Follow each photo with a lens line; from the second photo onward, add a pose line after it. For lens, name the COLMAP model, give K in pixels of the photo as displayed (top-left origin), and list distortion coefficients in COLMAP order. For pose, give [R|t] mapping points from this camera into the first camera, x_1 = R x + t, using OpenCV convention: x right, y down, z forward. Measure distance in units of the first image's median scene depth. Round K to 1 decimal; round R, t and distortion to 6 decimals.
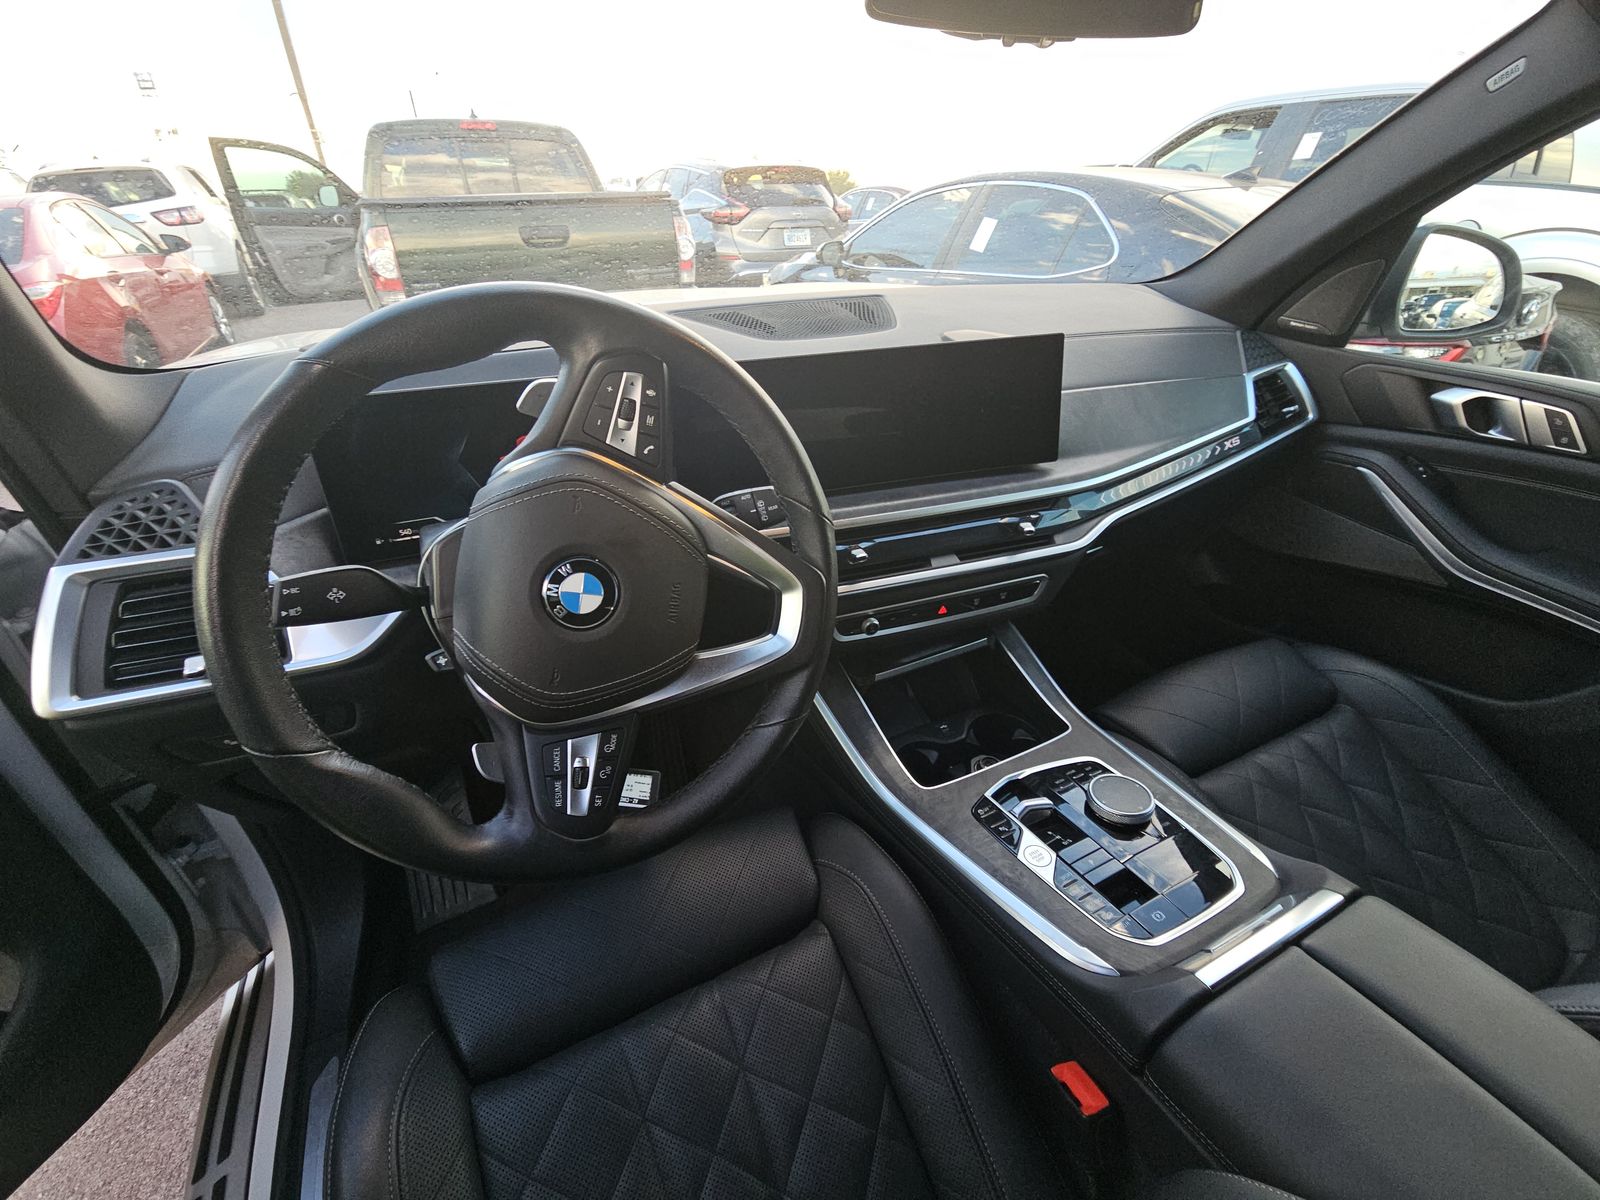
lens RADIAL K [[669.6, 0, 770.6], [0, 669.6, 590.7], [0, 0, 1]] dist [0.013460, -0.013181]
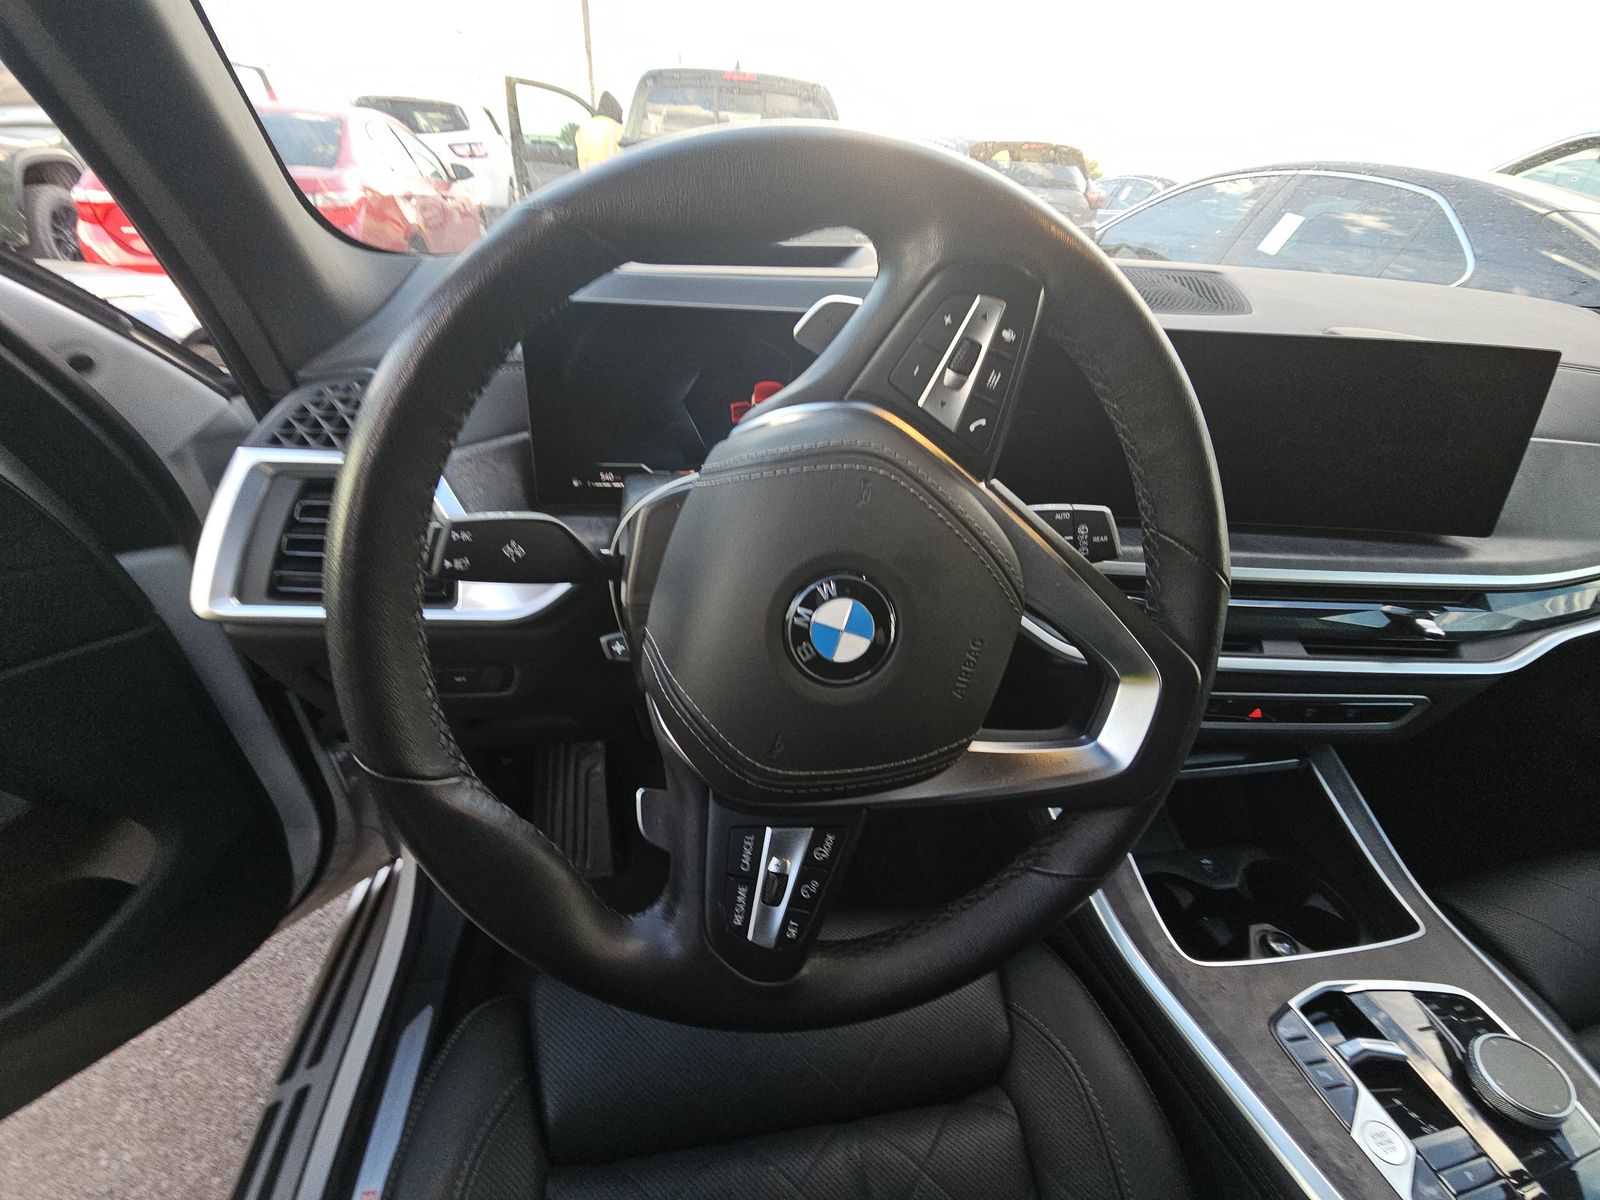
lens RADIAL K [[662.1, 0, 752.5], [0, 662.1, 595.3], [0, 0, 1]] dist [-0.001597, -0.000174]
pose [[0.948288, 0.218663, -0.230077, -0.133098], [-0.209157, 0.975704, 0.065236, -0.030774], [0.238752, -0.013740, 0.970983, 0.215840]]
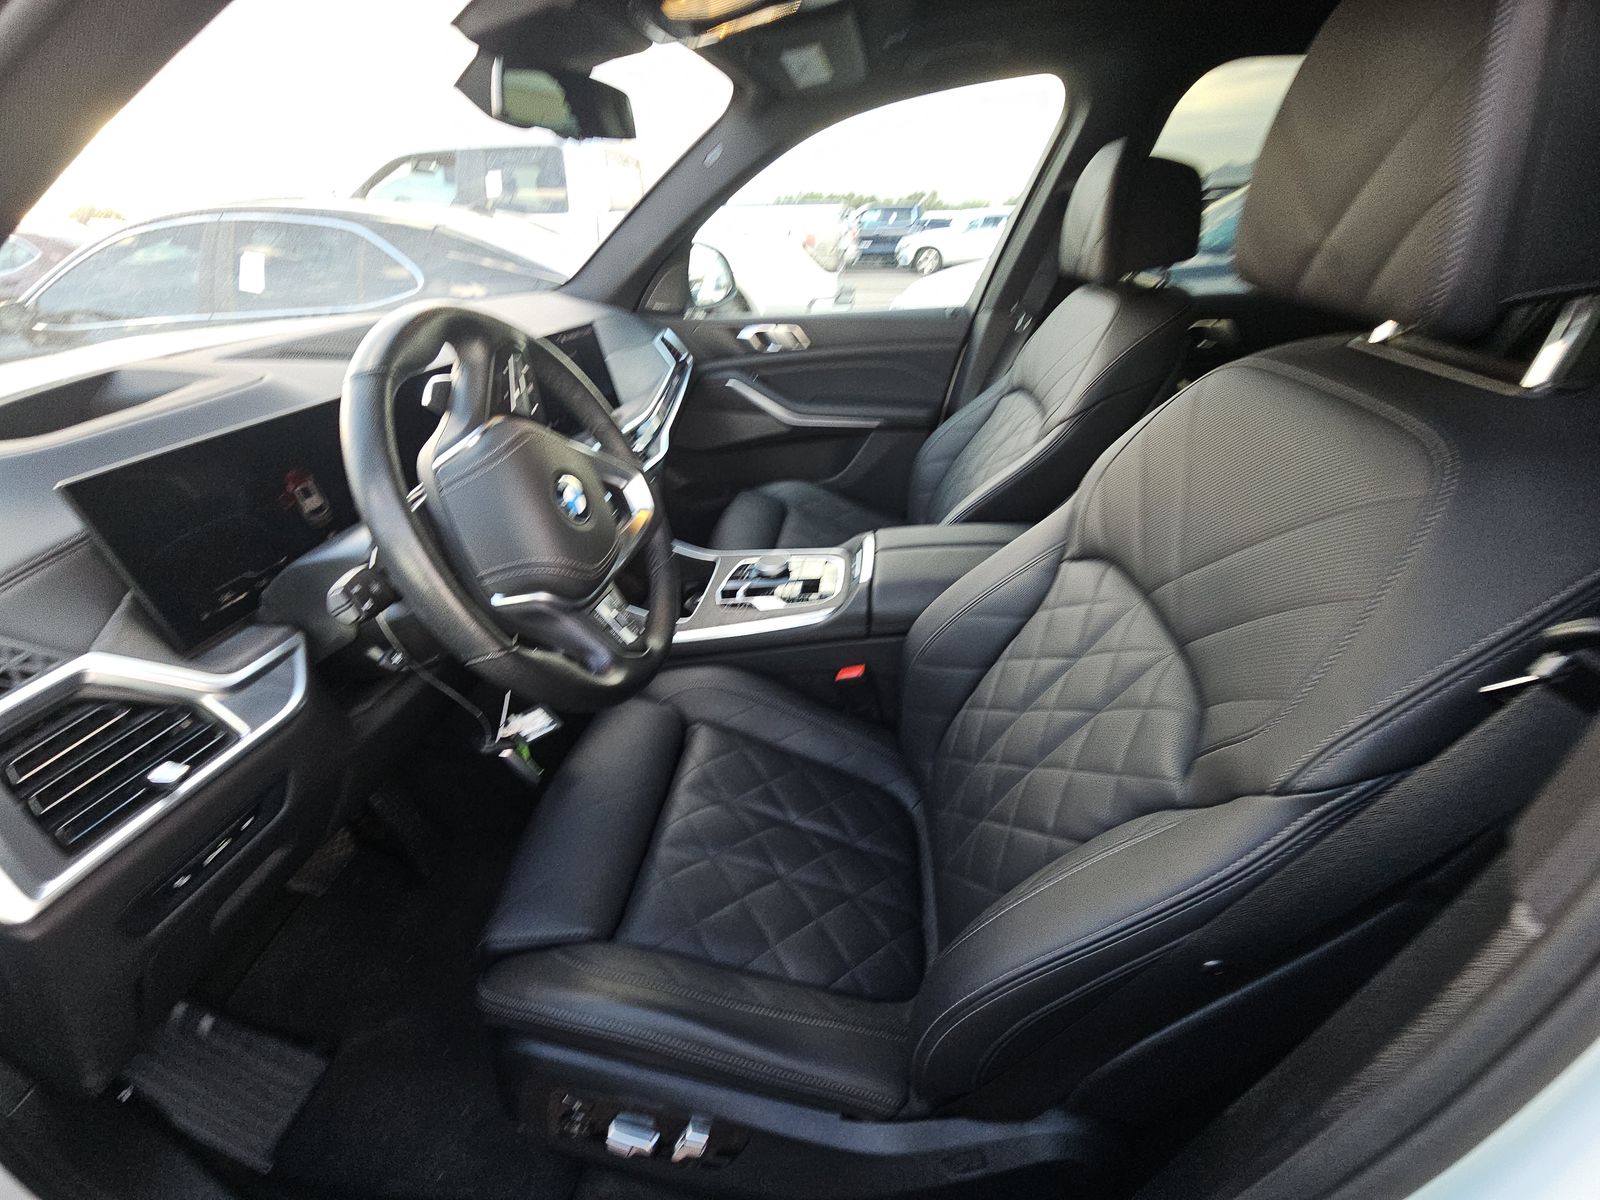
lens RADIAL K [[641.0, 0, 795.9], [0, 641.0, 595.9], [0, 0, 1]] dist [-0.001405, -0.000101]
pose [[0.543943, -0.432249, 0.719227, -0.655377], [0.438405, 0.877225, 0.195644, 0.073850], [-0.715491, 0.208894, 0.666661, -0.142077]]
